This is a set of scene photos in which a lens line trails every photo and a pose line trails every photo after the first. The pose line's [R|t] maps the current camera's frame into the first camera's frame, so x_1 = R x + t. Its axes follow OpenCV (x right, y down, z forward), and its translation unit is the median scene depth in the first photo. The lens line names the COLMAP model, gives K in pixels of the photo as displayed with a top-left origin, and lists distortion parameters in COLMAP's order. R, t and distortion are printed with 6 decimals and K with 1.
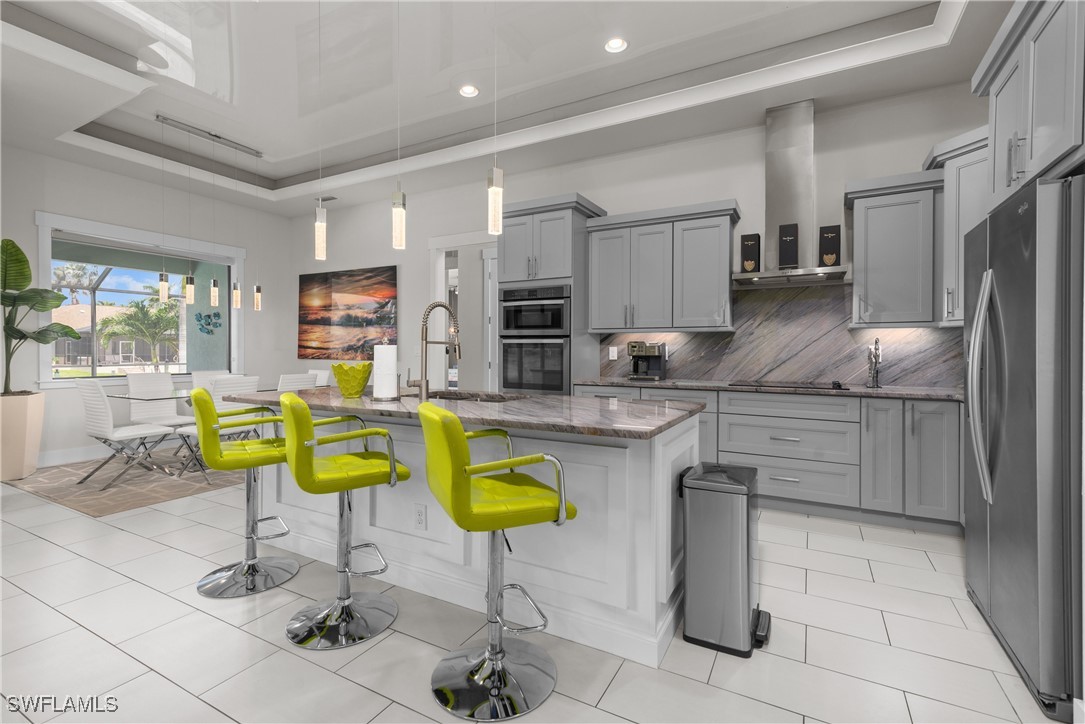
lens RADIAL K [[490.6, 0, 542.8], [0, 490.6, 348.9], [0, 0, 1]] dist [0.012466, -0.000254]
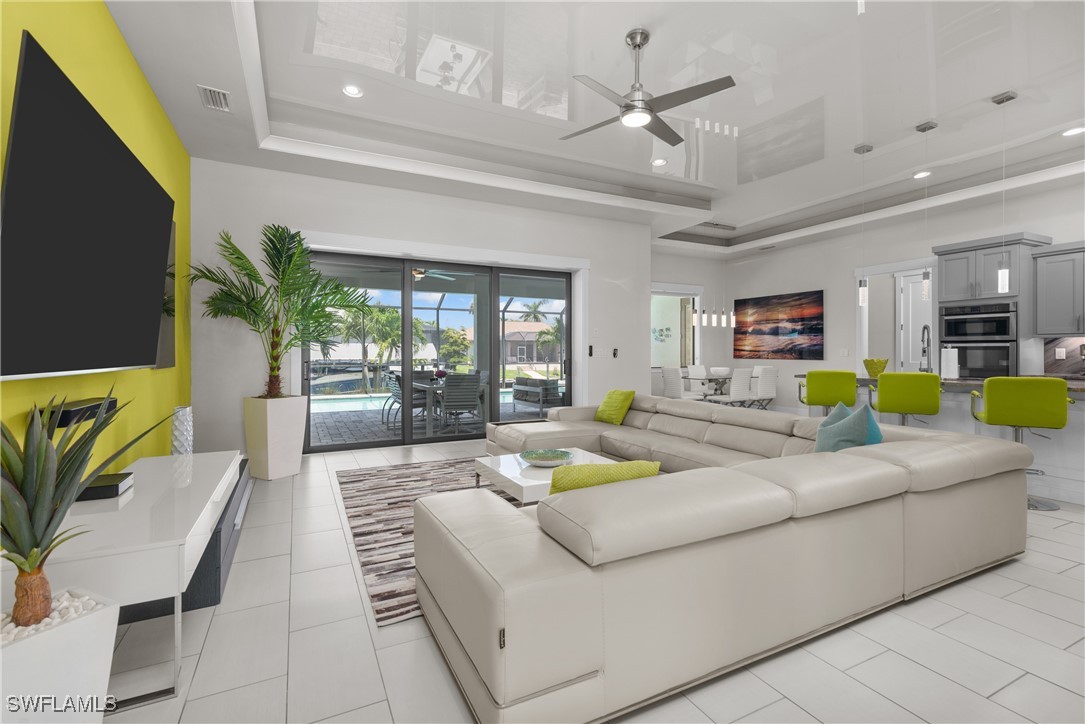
lens RADIAL K [[490.6, 0, 542.8], [0, 490.6, 348.9], [0, 0, 1]] dist [0.012466, -0.000254]
pose [[0.824964, -0.007728, -0.565132, -0.152561], [0.005022, 0.999967, -0.006343, -0.001169], [0.565163, 0.002394, 0.824976, -0.517854]]
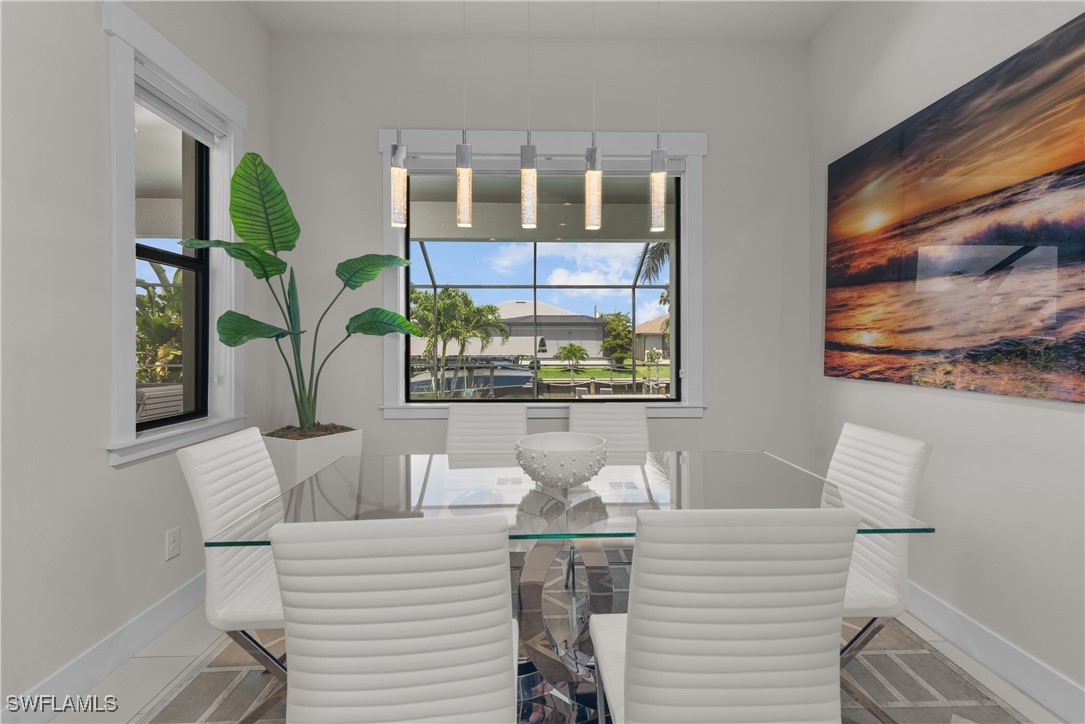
lens RADIAL K [[490.6, 0, 542.8], [0, 490.6, 348.9], [0, 0, 1]] dist [0.012466, -0.000254]
pose [[0.501654, 0.000496, -0.865069, -0.277370], [0.005929, 0.999974, 0.004011, -0.005248], [0.865048, -0.007141, 0.501638, 0.625804]]
